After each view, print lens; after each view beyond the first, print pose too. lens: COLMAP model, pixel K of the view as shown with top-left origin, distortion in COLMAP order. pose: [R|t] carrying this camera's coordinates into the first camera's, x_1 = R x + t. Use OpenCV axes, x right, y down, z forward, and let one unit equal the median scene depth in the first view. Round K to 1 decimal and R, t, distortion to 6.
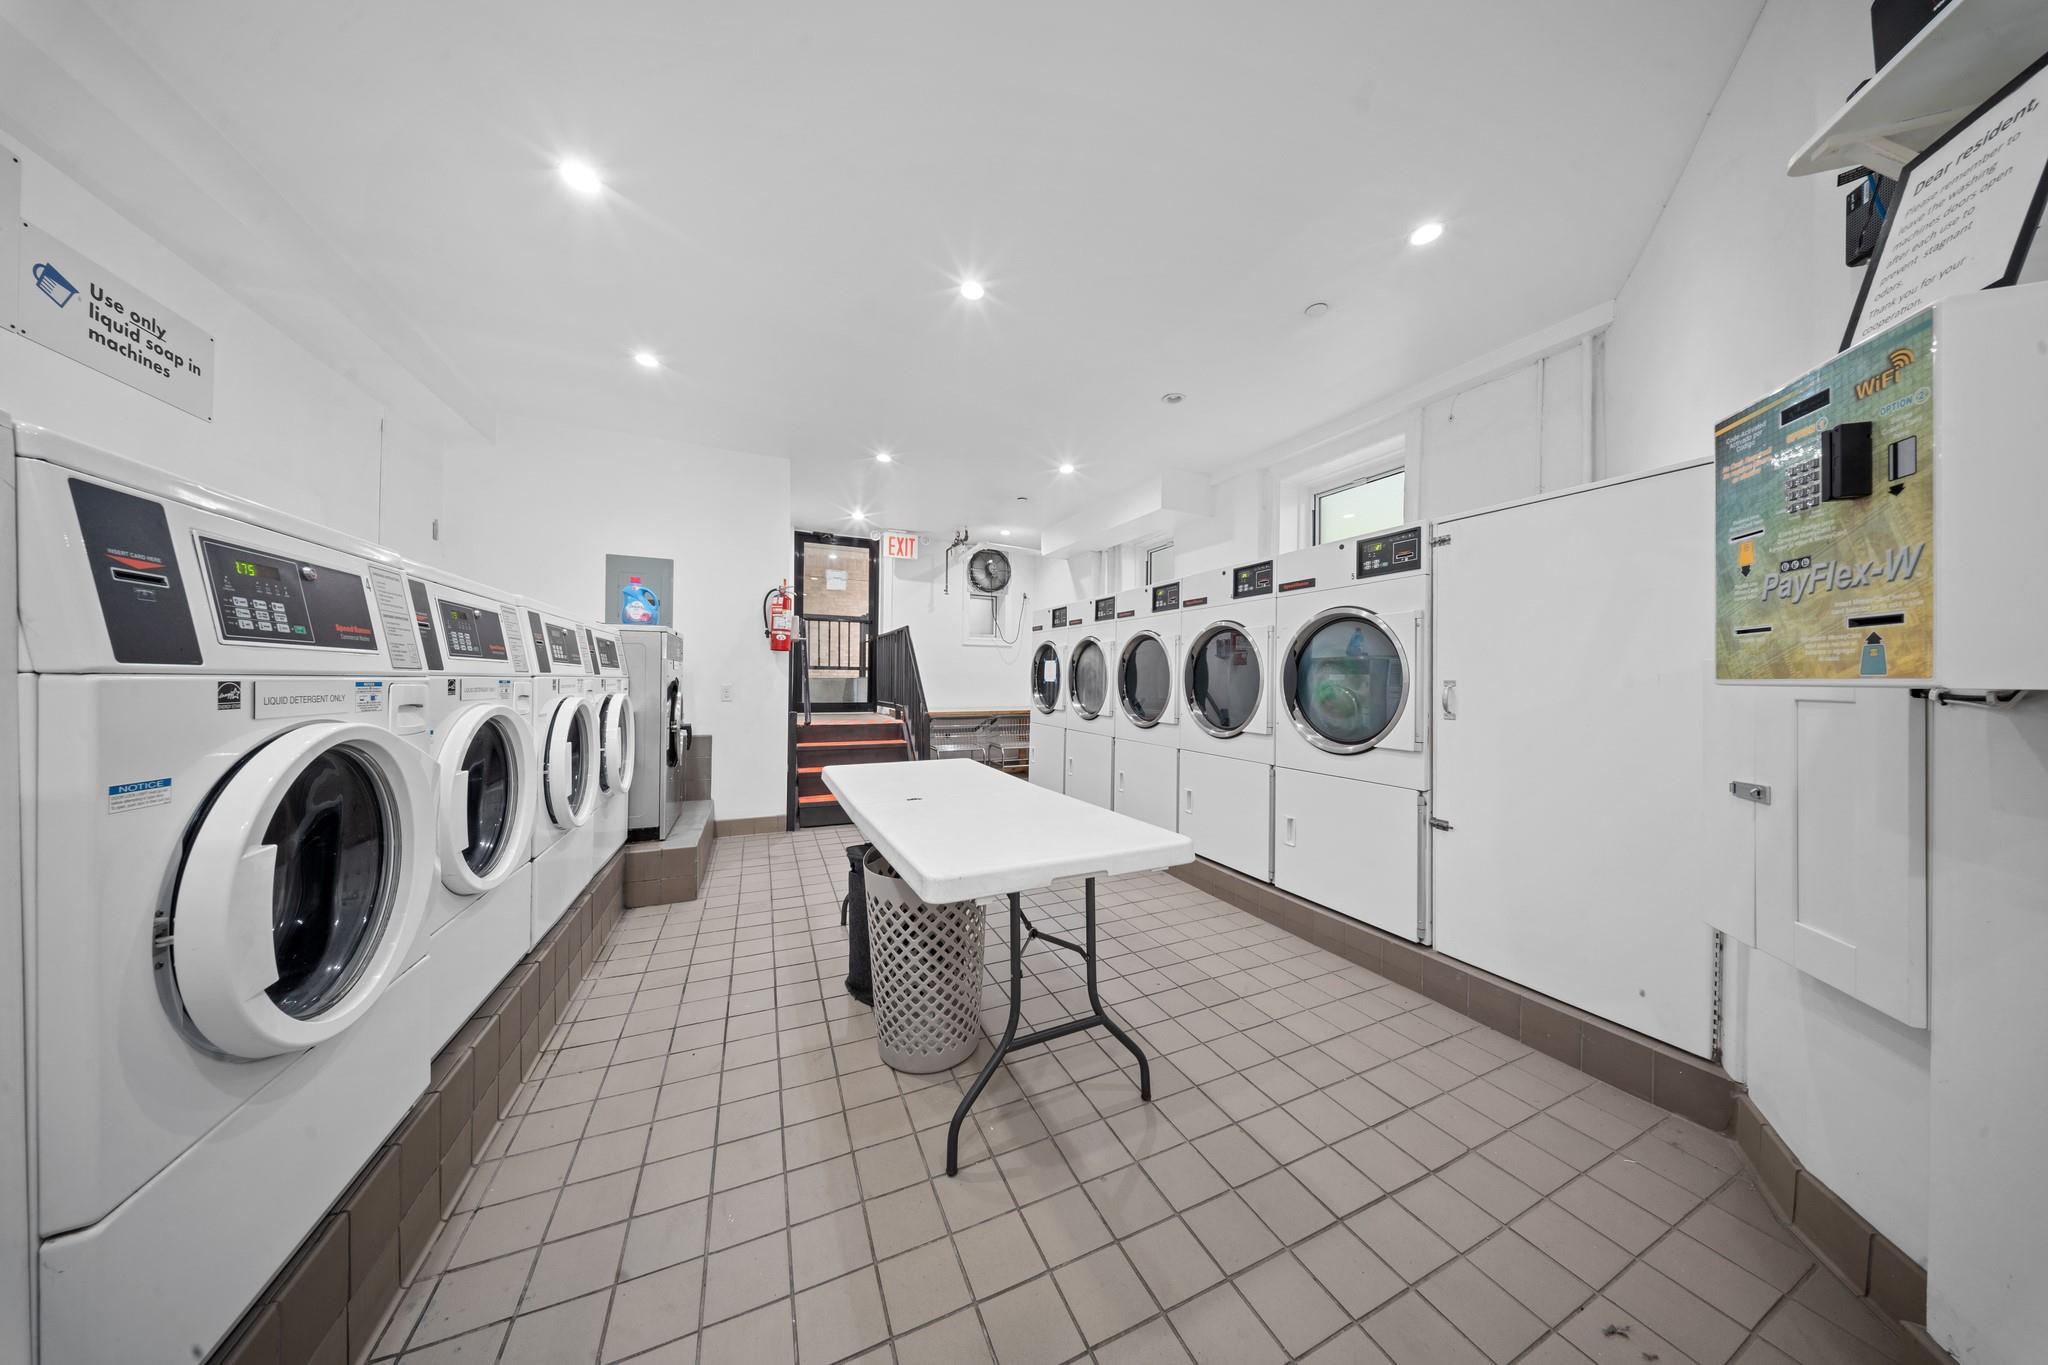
lens RADIAL K [[606.8, 0, 1025.6], [0, 606.8, 658.6], [0, 0, 1]] dist [0.007281, -0.003457]
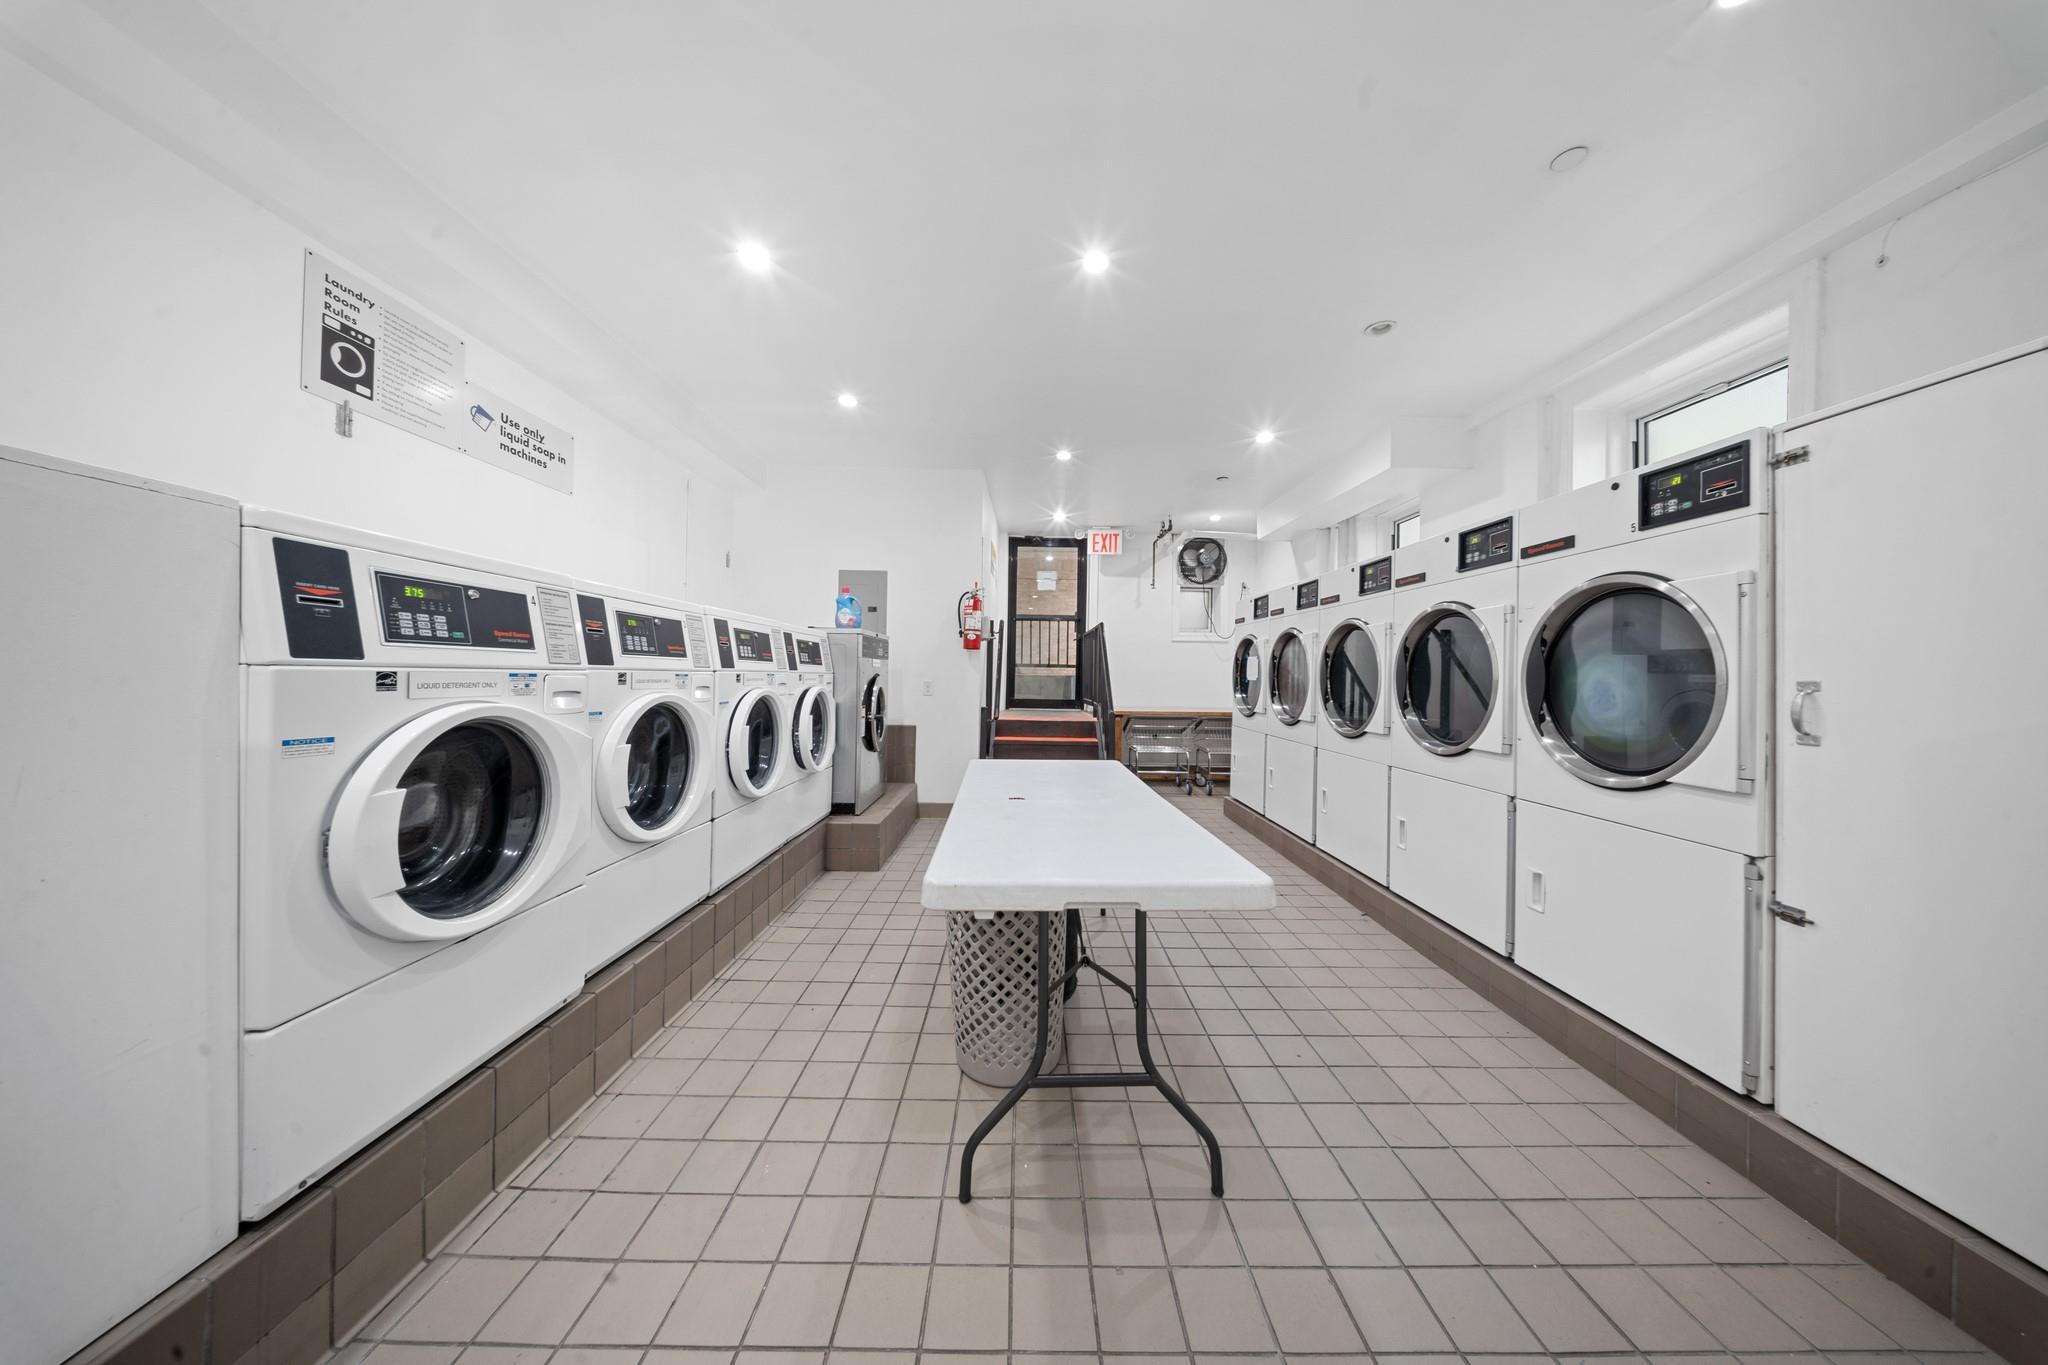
lens RADIAL K [[610.5, 0, 1020.1], [0, 610.5, 653.4], [0, 0, 1]] dist [0.007164, -0.004257]
pose [[0.910557, -0.009623, -0.413270, 0.213018], [0.007300, 0.999947, -0.007200, 0.005513], [0.413318, 0.003539, 0.910580, 0.102663]]
